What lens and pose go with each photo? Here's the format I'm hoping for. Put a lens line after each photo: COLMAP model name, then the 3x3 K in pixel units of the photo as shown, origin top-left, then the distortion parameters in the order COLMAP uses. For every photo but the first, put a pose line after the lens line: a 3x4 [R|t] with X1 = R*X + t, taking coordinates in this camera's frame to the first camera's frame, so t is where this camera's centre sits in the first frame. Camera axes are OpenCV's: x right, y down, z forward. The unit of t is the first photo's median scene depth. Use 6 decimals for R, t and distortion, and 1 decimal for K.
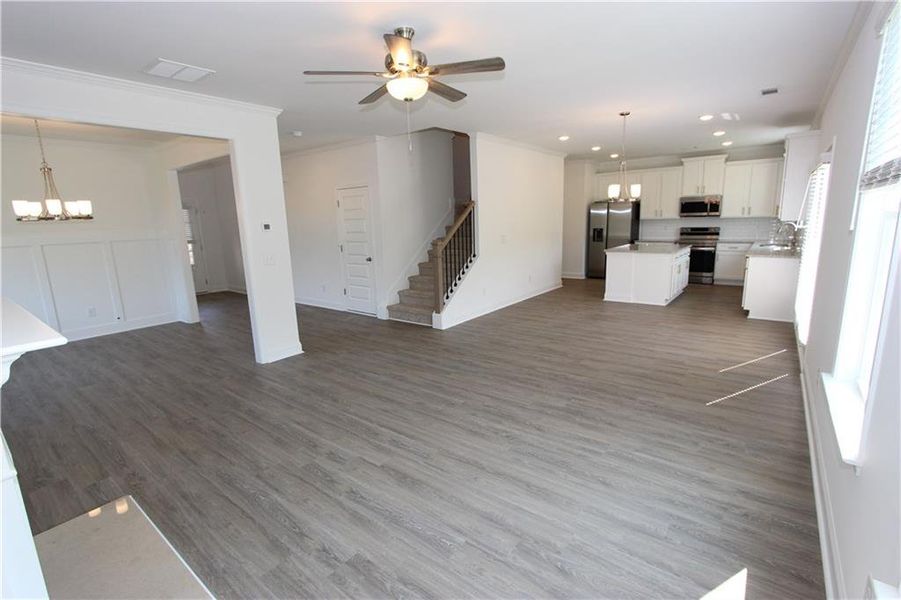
lens RADIAL K [[416.0, 0, 450.5], [0, 416.0, 300.0], [0, 0, 1]] dist [-0.018168, 0.001133]
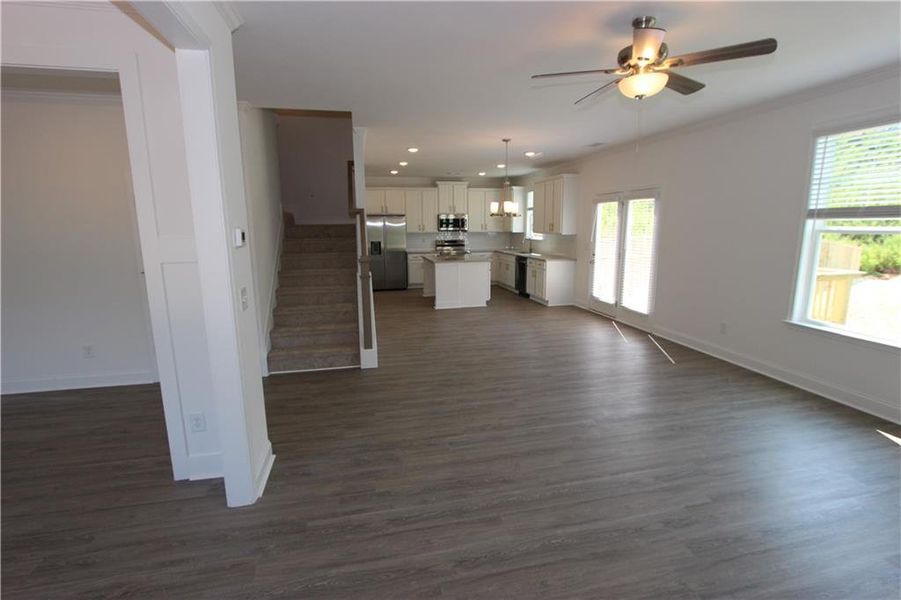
lens RADIAL K [[416.0, 0, 450.5], [0, 416.0, 300.0], [0, 0, 1]] dist [-0.018168, 0.001133]
pose [[0.633223, -0.109823, 0.766138, -0.687485], [0.135134, 0.990365, 0.030275, -0.080469], [-0.762081, 0.084361, 0.641963, 0.483083]]
